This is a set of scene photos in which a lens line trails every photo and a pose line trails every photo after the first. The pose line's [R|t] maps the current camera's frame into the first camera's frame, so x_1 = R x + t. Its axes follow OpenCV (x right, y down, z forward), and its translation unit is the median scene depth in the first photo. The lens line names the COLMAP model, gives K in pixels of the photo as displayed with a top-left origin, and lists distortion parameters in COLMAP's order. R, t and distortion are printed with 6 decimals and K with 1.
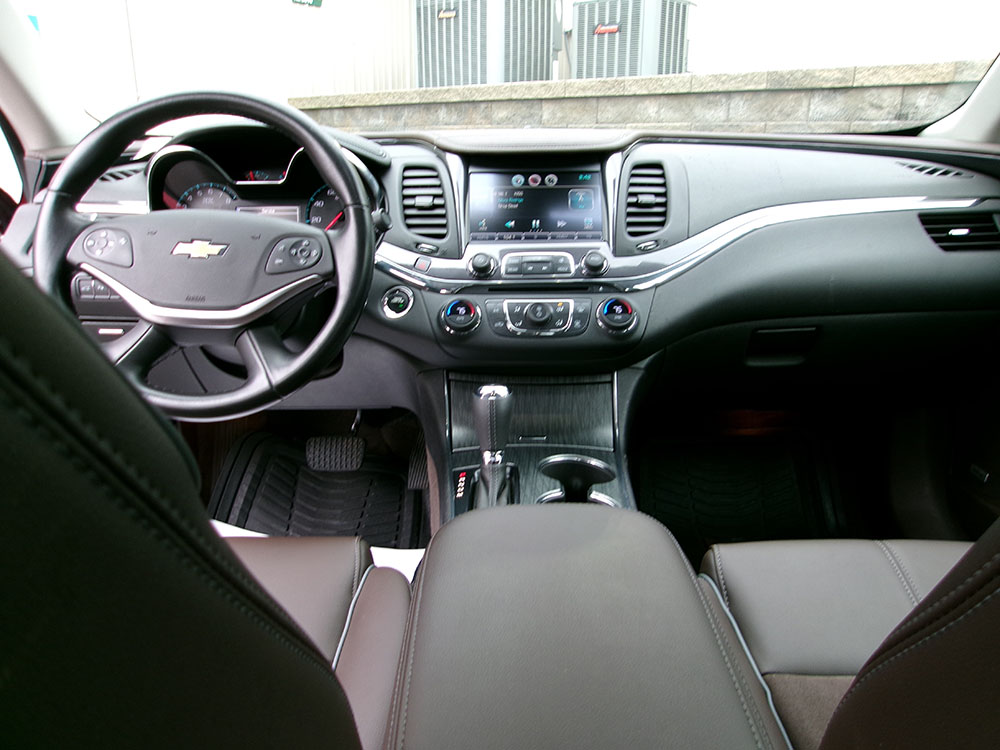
lens RADIAL K [[771.7, 0, 500.0], [0, 771.7, 375.0], [0, 0, 1]] dist [-0.009725, 0.014450]
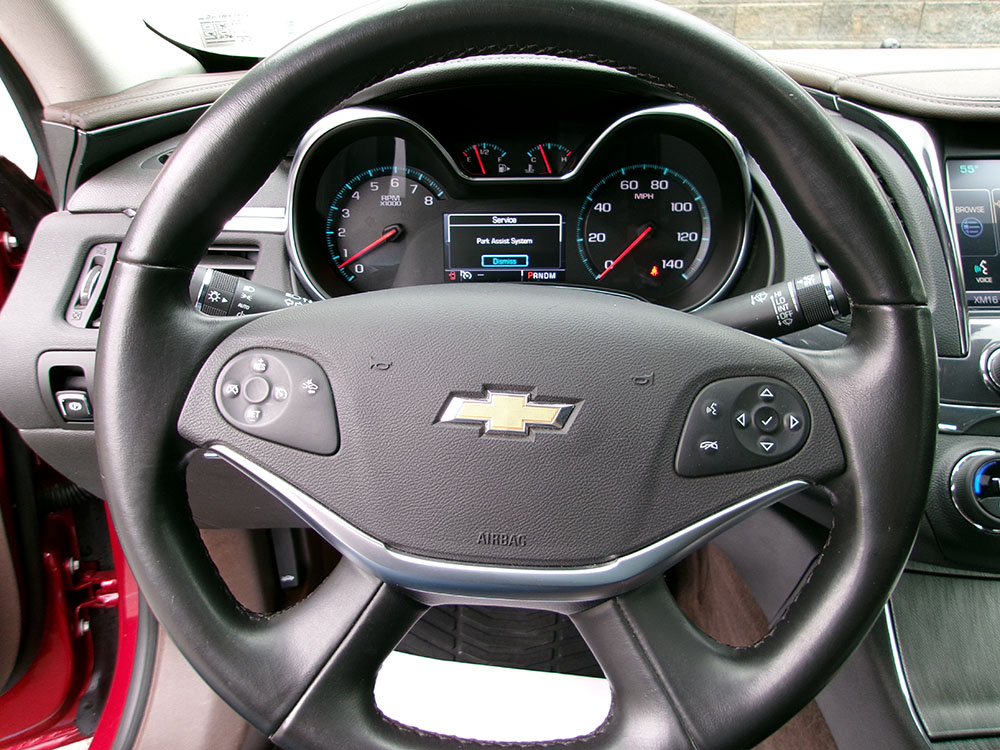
lens RADIAL K [[767.4, 0, 500.0], [0, 767.4, 375.0], [0, 0, 1]] dist [-0.014861, 0.003491]
pose [[0.999835, 0.005225, -0.017389, -0.319721], [-0.002763, 0.990329, 0.138712, -0.196326], [0.017946, -0.138641, 0.990180, 0.504903]]
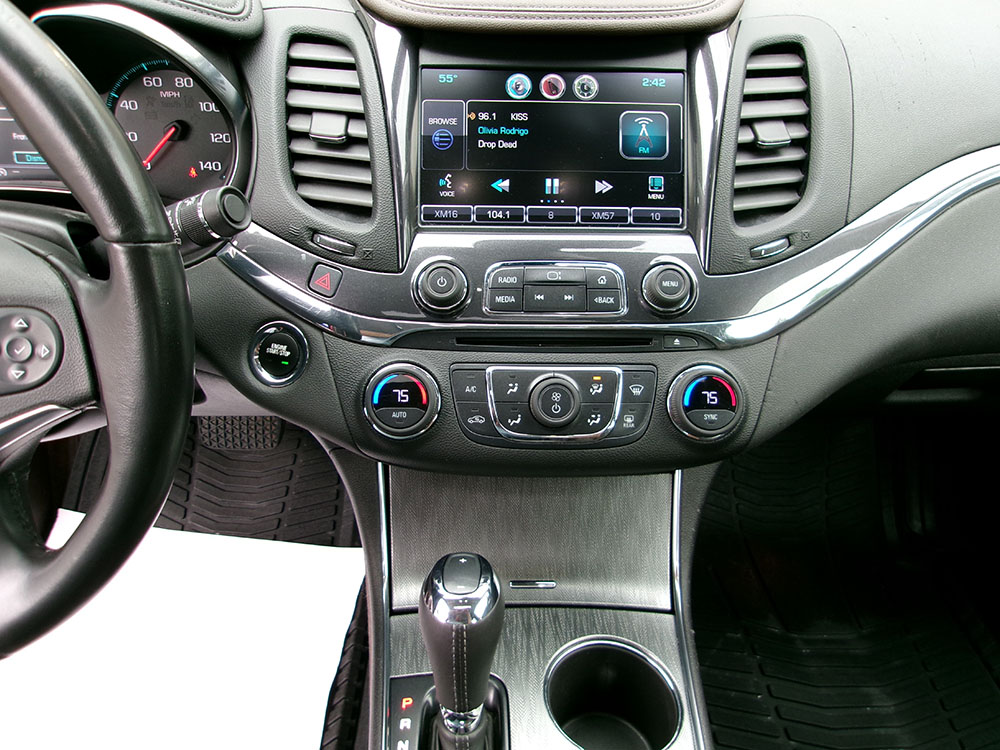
lens RADIAL K [[772.2, 0, 500.0], [0, 772.2, 375.0], [0, 0, 1]] dist [-0.066619, 0.134496]
pose [[0.999323, 0.012992, 0.034426, -0.003133], [-0.023173, 0.948961, 0.314542, -0.235917], [-0.028583, -0.315127, 0.948619, 0.488184]]
